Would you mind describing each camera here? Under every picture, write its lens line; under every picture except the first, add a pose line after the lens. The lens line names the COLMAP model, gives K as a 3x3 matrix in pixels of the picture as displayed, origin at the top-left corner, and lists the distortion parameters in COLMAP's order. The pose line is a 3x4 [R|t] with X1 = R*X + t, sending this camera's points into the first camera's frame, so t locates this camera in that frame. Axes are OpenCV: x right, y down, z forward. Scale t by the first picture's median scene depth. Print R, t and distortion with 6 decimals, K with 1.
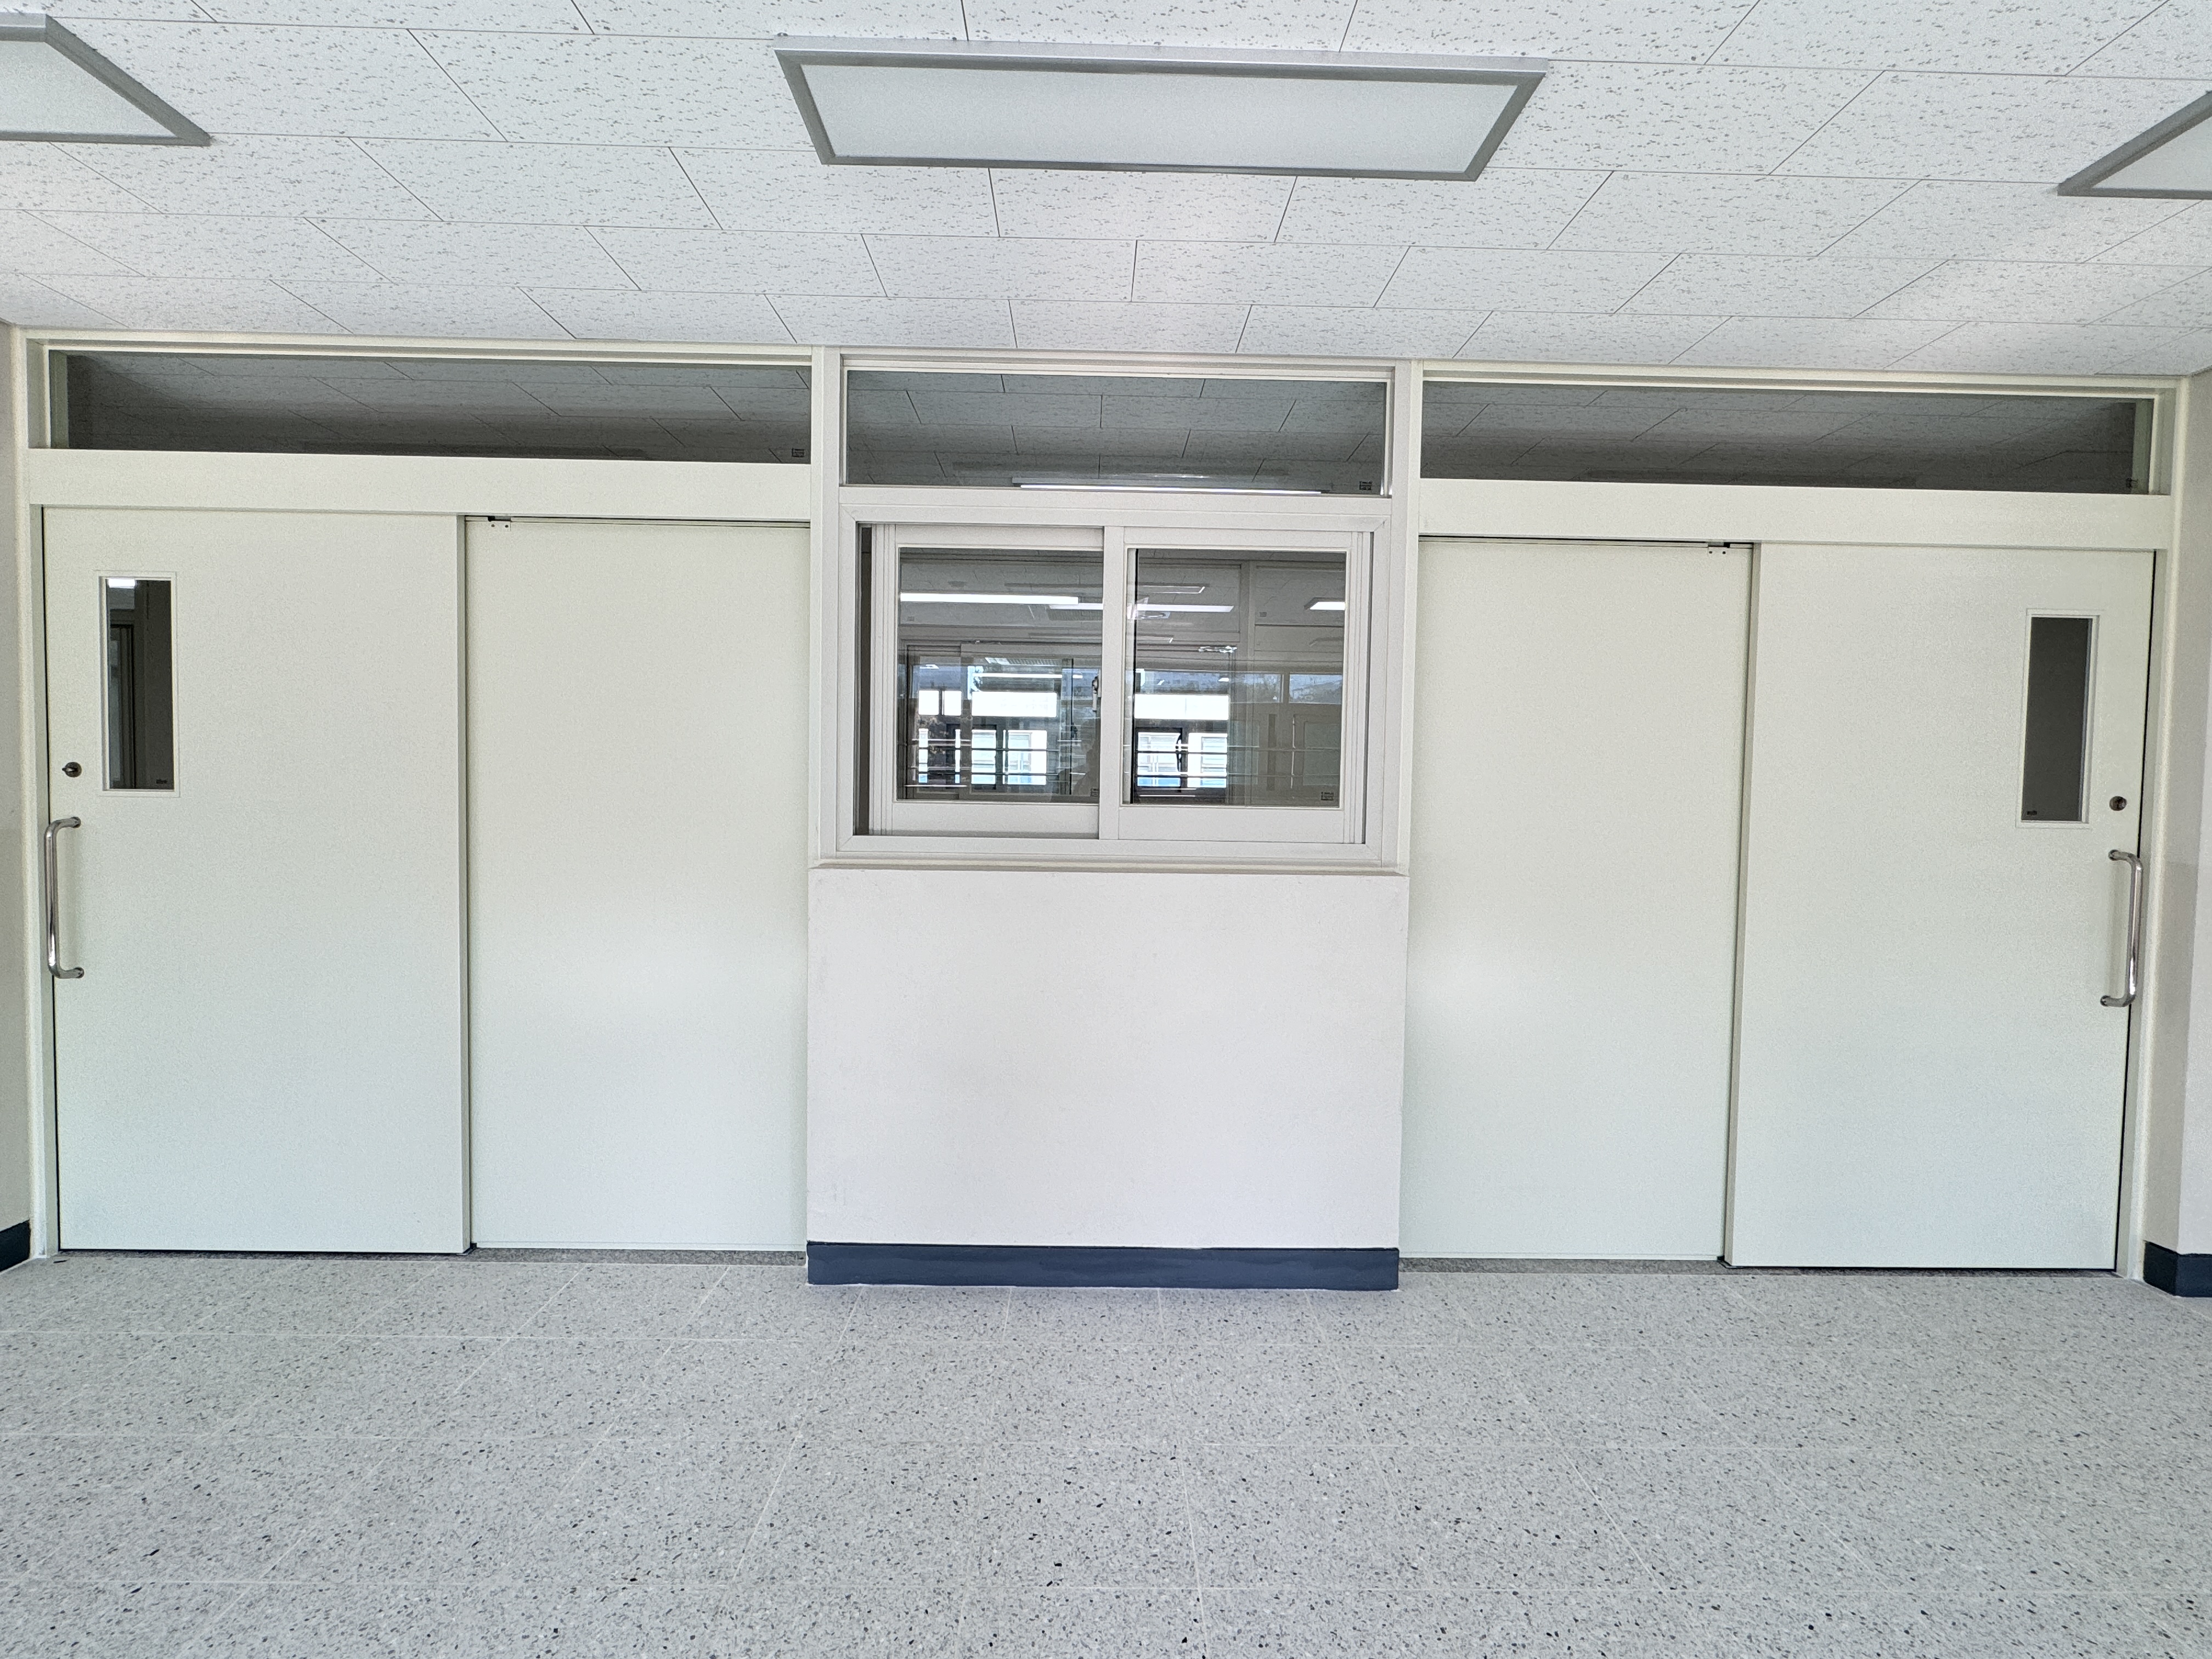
lens RADIAL K [[1046.6, 0, 1104.3], [0, 1046.6, 826.4], [0, 0, 1]] dist [-0.000378, -0.001205]
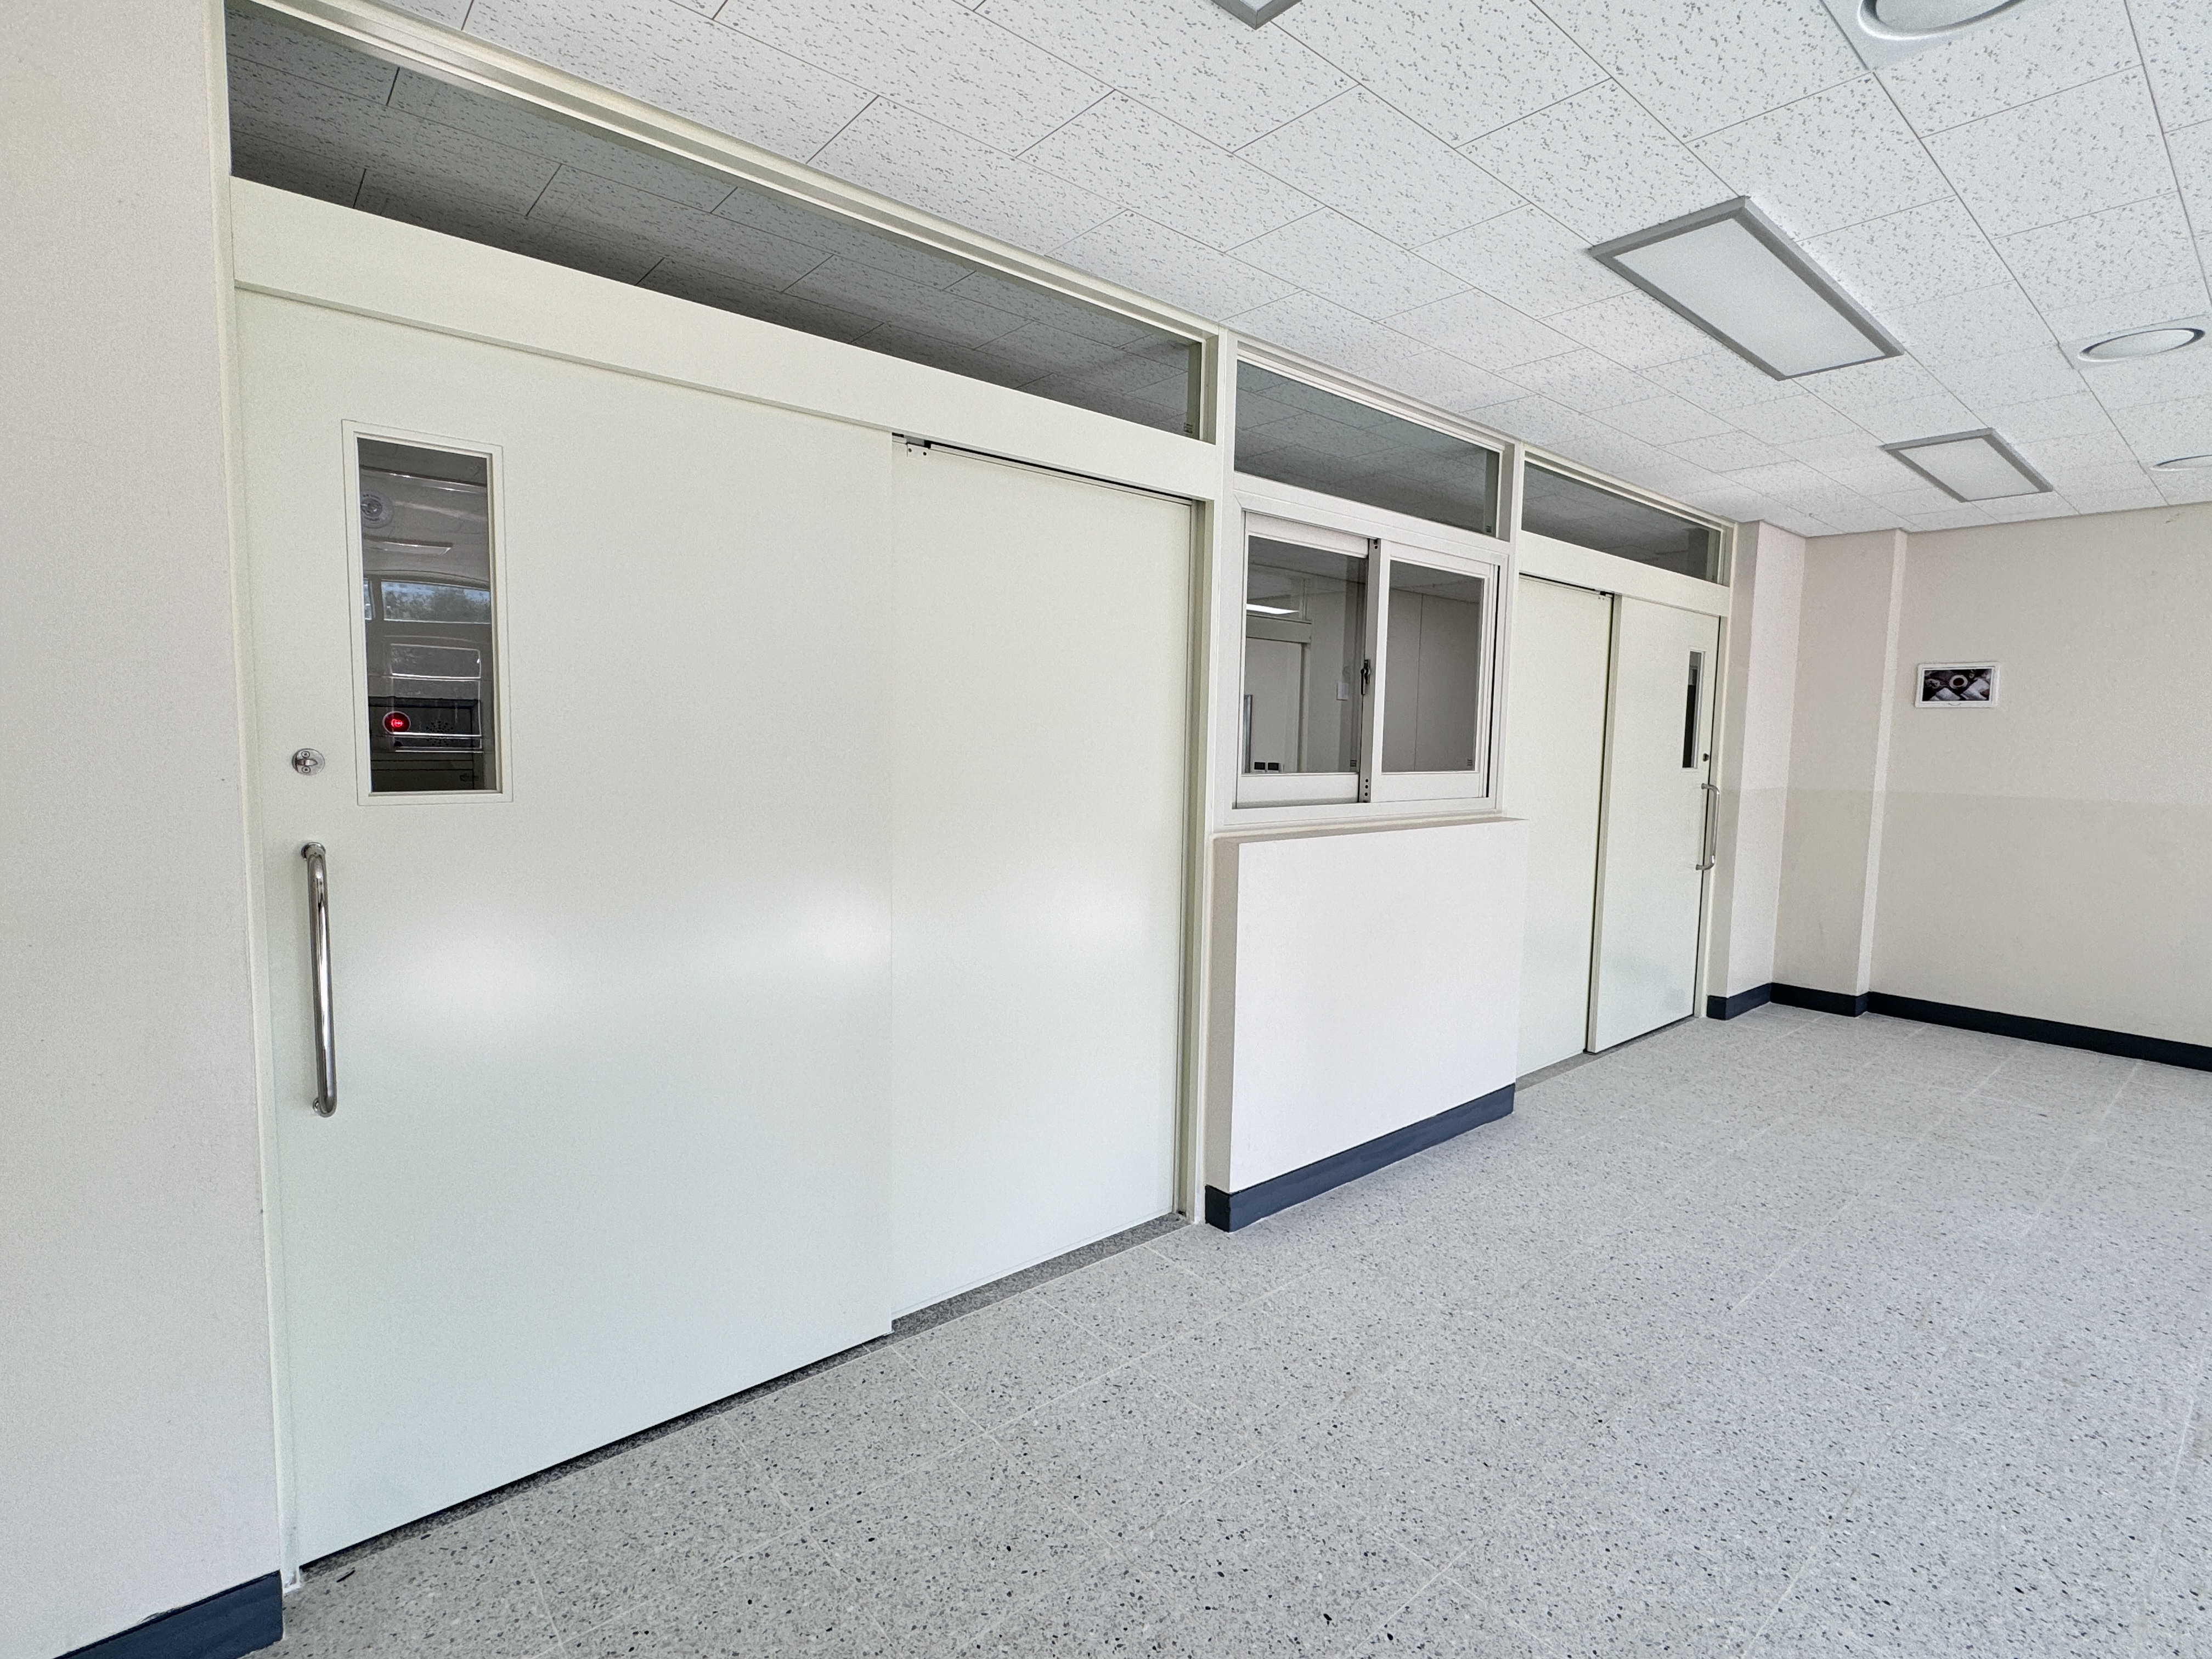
lens RADIAL K [[1046.6, 0, 1101.6], [0, 1046.6, 827.7], [0, 0, 1]] dist [-0.000378, -0.001205]
pose [[0.774469, -0.059909, 0.629768, -1.008396], [0.019293, 0.997279, 0.071145, -0.051488], [-0.632317, -0.042949, 0.773518, 0.269705]]
